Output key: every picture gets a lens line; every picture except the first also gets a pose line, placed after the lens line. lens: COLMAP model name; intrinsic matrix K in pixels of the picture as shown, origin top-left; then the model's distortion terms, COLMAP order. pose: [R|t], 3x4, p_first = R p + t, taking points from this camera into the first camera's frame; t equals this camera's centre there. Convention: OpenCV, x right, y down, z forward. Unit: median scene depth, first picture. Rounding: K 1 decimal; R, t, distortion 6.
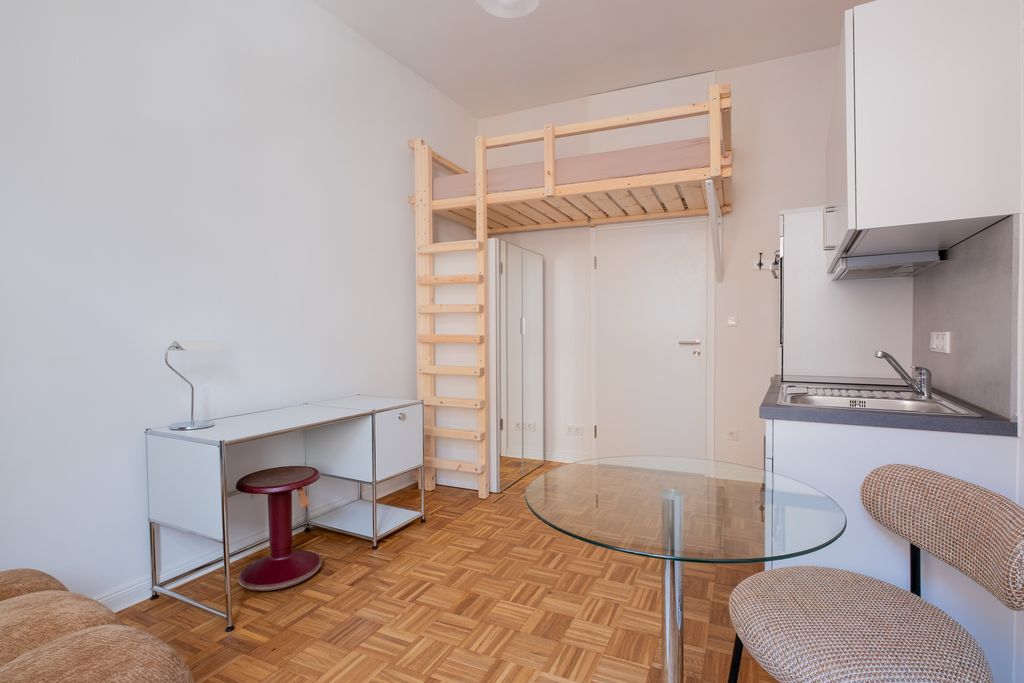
lens RADIAL K [[483.1, 0, 537.8], [0, 483.1, 352.2], [0, 0, 1]] dist [0.001136, -0.006577]
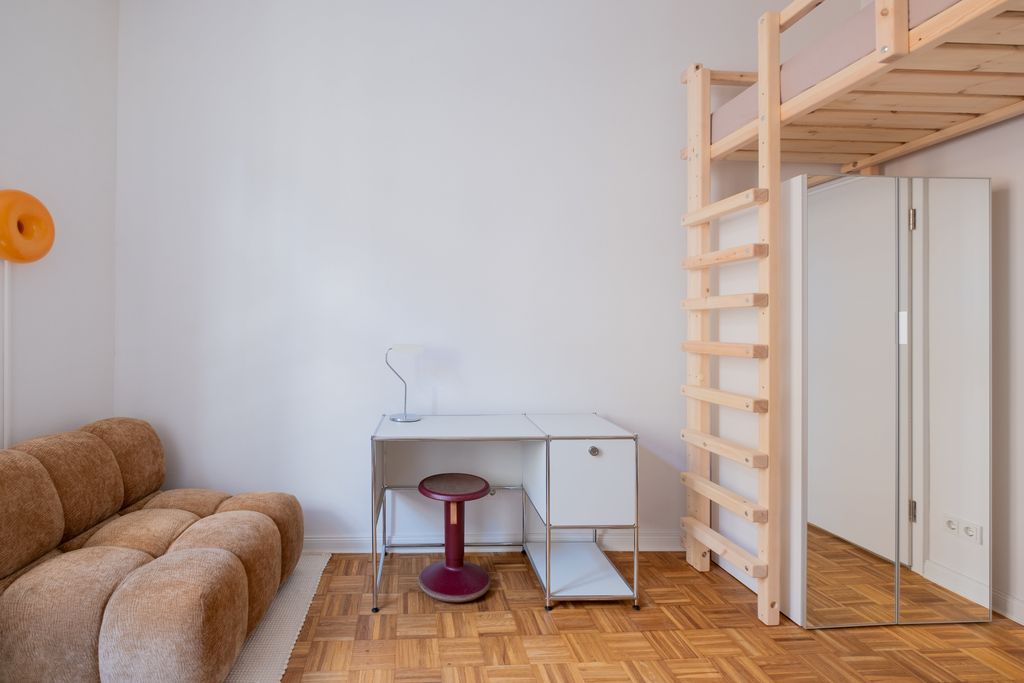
lens RADIAL K [[509.9, 0, 511.8], [0, 509.9, 327.2], [0, 0, 1]] dist [-0.005361, -0.001523]
pose [[0.422149, -0.001168, -0.906526, 0.342195], [-0.035283, 0.999220, -0.017718, -0.036411], [0.905840, 0.039464, 0.421778, 0.487658]]
